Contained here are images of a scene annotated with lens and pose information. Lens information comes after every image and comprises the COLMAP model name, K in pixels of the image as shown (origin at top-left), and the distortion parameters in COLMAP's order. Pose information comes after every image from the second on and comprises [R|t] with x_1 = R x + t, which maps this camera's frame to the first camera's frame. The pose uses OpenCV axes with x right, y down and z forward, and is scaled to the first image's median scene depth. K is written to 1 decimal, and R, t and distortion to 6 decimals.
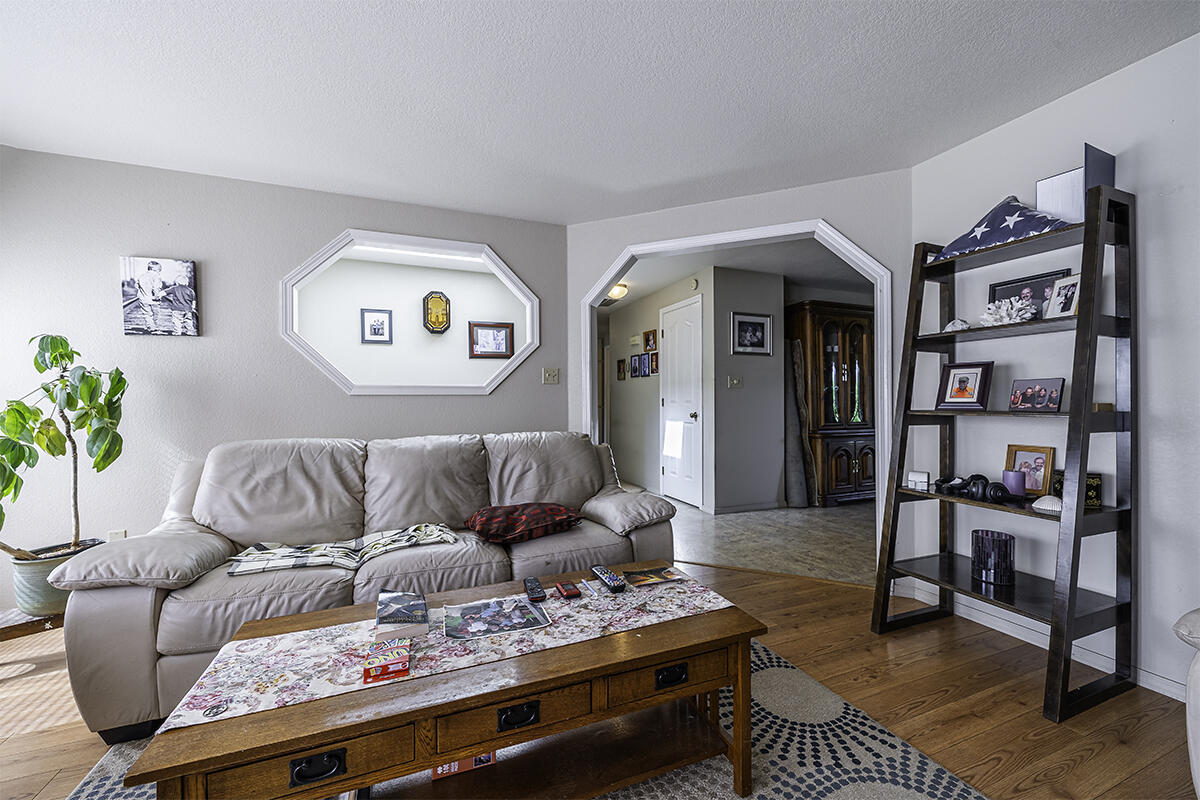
lens RADIAL K [[464.3, 0, 600.0], [0, 464.3, 400.0], [0, 0, 1]] dist [-0.000325, -0.000027]
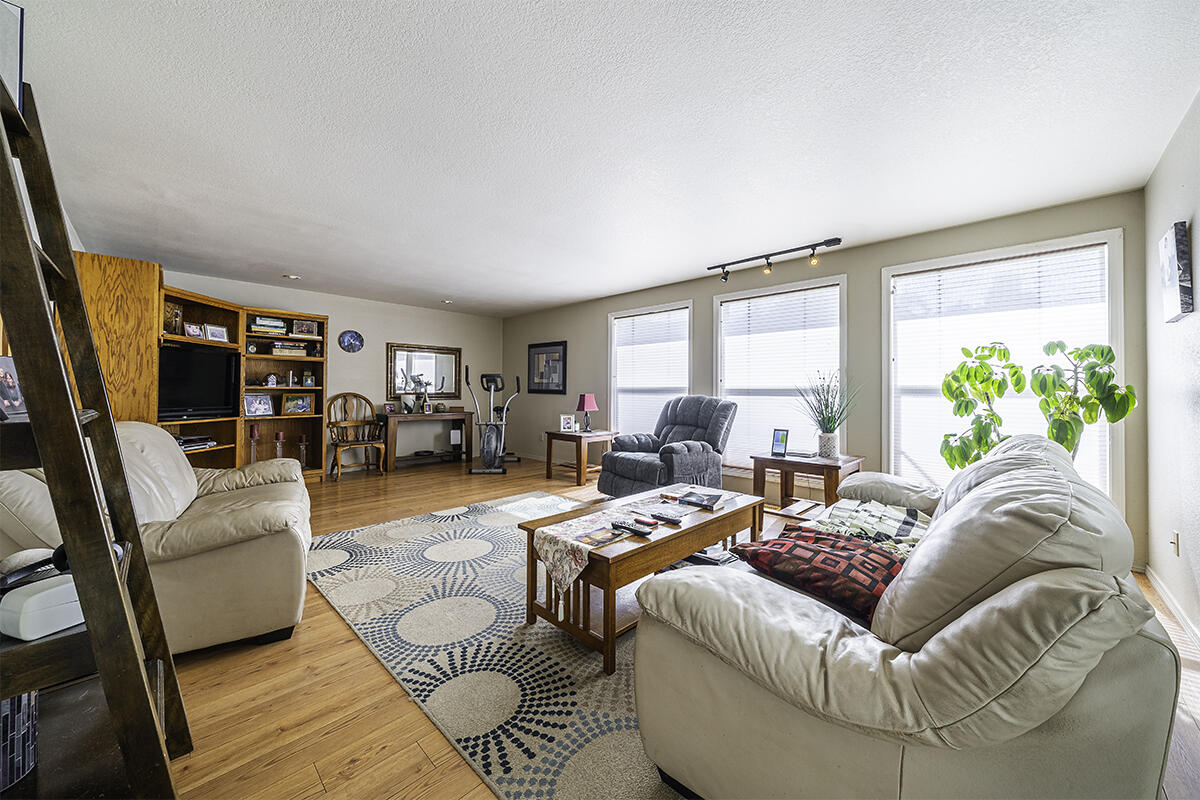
lens RADIAL K [[427.3, 0, 596.7], [0, 427.3, 386.9], [0, 0, 1]] dist [0.000636, 0.000027]
pose [[-0.917927, -0.005941, -0.396704, 0.401079], [-0.001721, 0.999938, -0.010992, -0.000550], [0.396745, -0.009407, -0.917881, 1.426734]]
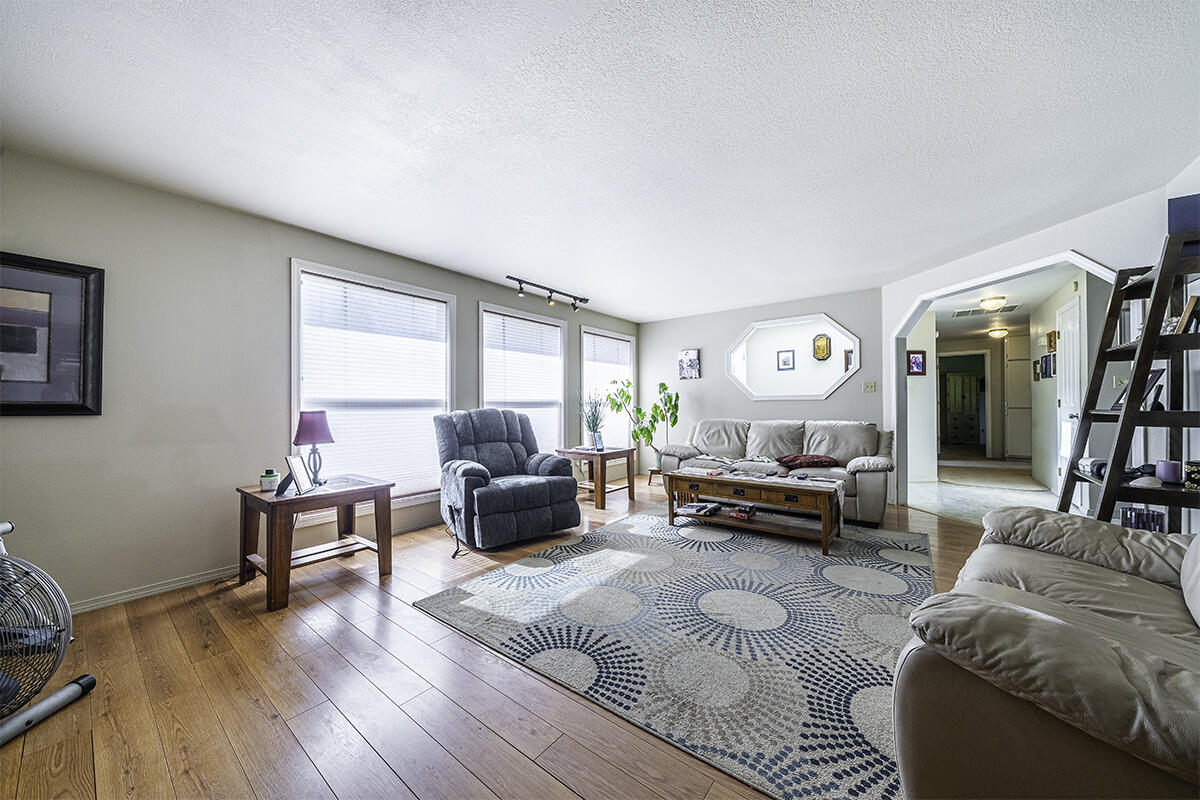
lens RADIAL K [[414.1, 0, 600.7], [0, 414.1, 404.3], [0, 0, 1]] dist [0.000813, -0.000013]
pose [[0.500294, -0.000368, -0.865855, 0.942056], [0.005485, 0.999981, 0.002745, -0.003361], [0.865838, -0.006122, 0.500287, -0.691174]]
